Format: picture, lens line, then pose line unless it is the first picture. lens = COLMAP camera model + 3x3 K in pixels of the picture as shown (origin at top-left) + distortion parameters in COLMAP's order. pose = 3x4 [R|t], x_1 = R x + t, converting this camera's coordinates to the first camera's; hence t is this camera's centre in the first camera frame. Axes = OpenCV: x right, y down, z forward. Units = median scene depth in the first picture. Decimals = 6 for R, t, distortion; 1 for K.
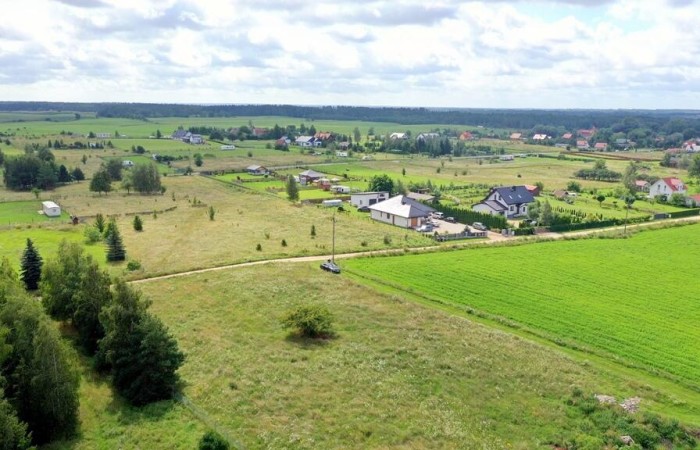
lens RADIAL K [[651.2, 0, 350.0], [0, 651.2, 225.0], [0, 0, 1]] dist [-0.005134, 0.011310]
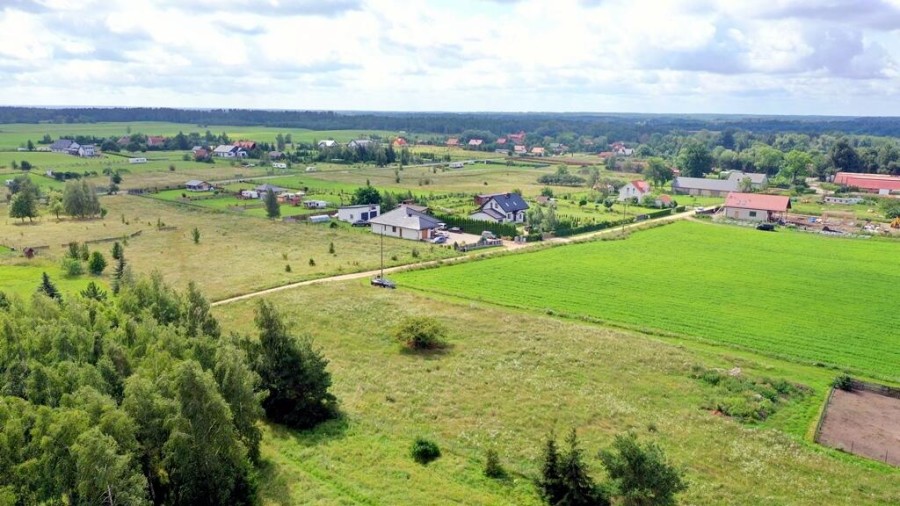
lens RADIAL K [[741.5, 0, 450.0], [0, 741.5, 253.0], [0, 0, 1]] dist [-0.001945, 0.001592]
pose [[0.953948, -0.057447, 0.294421, -0.129876], [0.053901, 0.998343, 0.020151, 0.002272], [-0.295091, -0.003354, 0.955463, -0.033484]]
